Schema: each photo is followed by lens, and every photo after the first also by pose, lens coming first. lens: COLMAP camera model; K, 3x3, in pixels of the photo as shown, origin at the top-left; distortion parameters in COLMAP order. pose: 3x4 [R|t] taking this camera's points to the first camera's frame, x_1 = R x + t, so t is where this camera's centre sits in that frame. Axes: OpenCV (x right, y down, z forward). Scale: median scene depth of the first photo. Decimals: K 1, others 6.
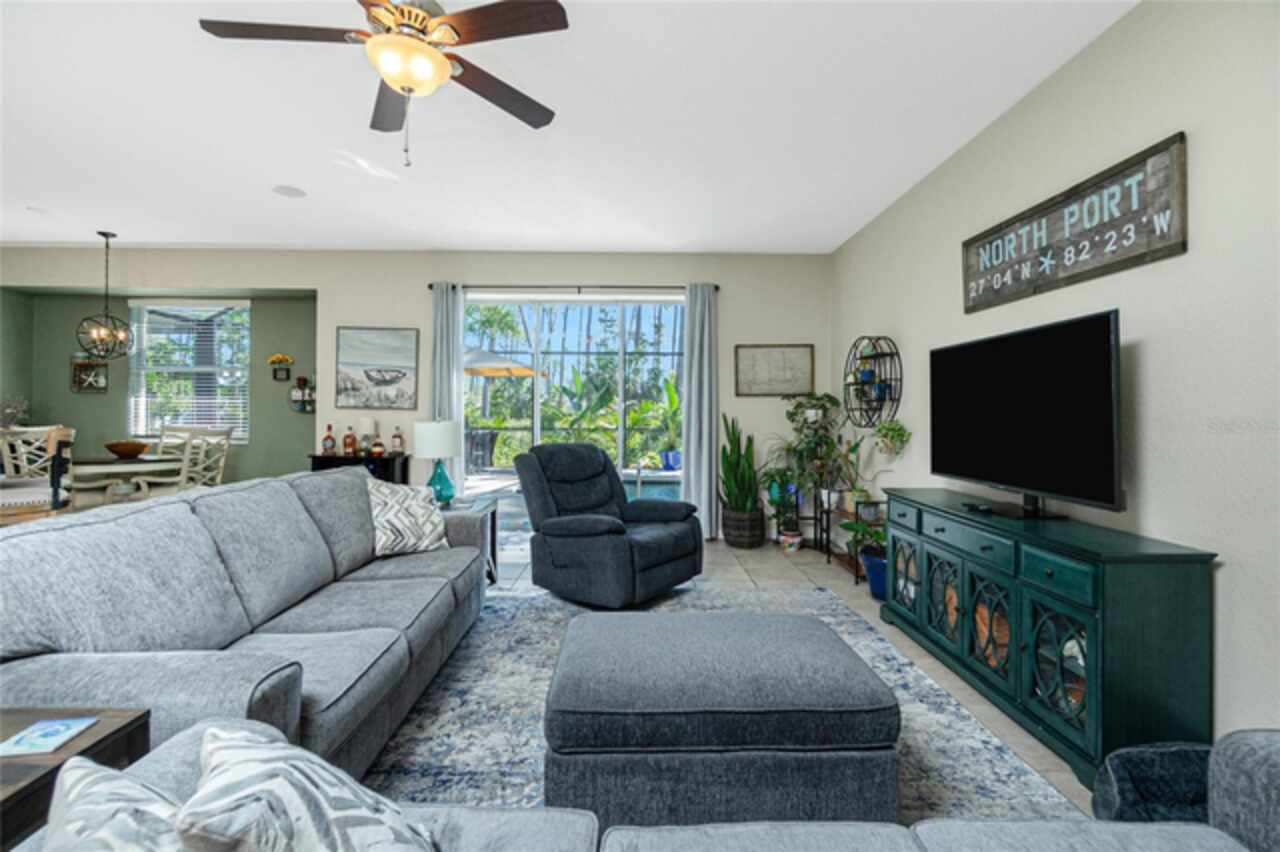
lens RADIAL K [[554.0, 0, 638.4], [0, 554.0, 414.4], [0, 0, 1]] dist [-0.000700, 0.000066]
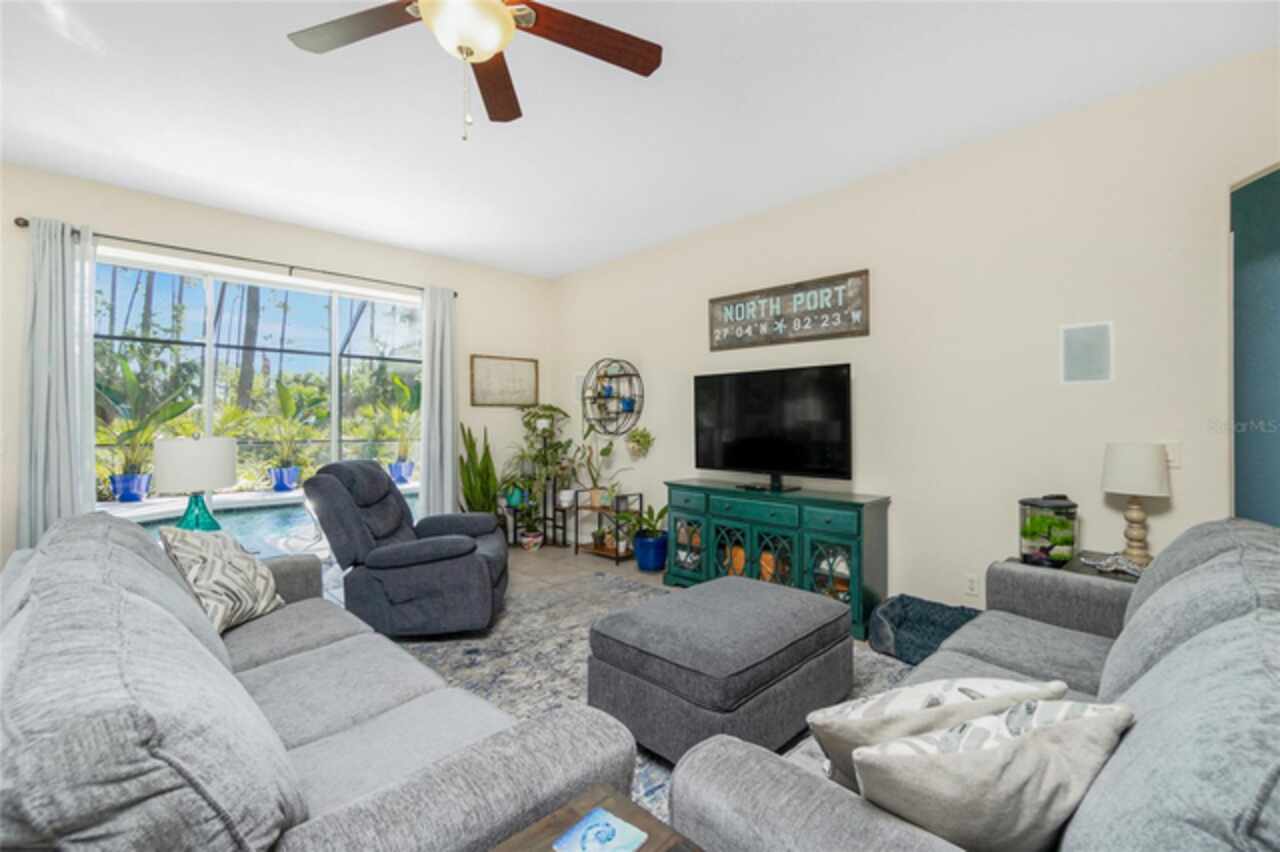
lens RADIAL K [[553.8, 0, 639.3], [0, 553.8, 421.8], [0, 0, 1]] dist [-0.002480, 0.000109]
pose [[0.725954, -0.004535, 0.687728, -0.303720], [0.003947, 0.999989, 0.002427, -0.005453], [-0.687732, 0.000952, 0.725964, 0.072082]]
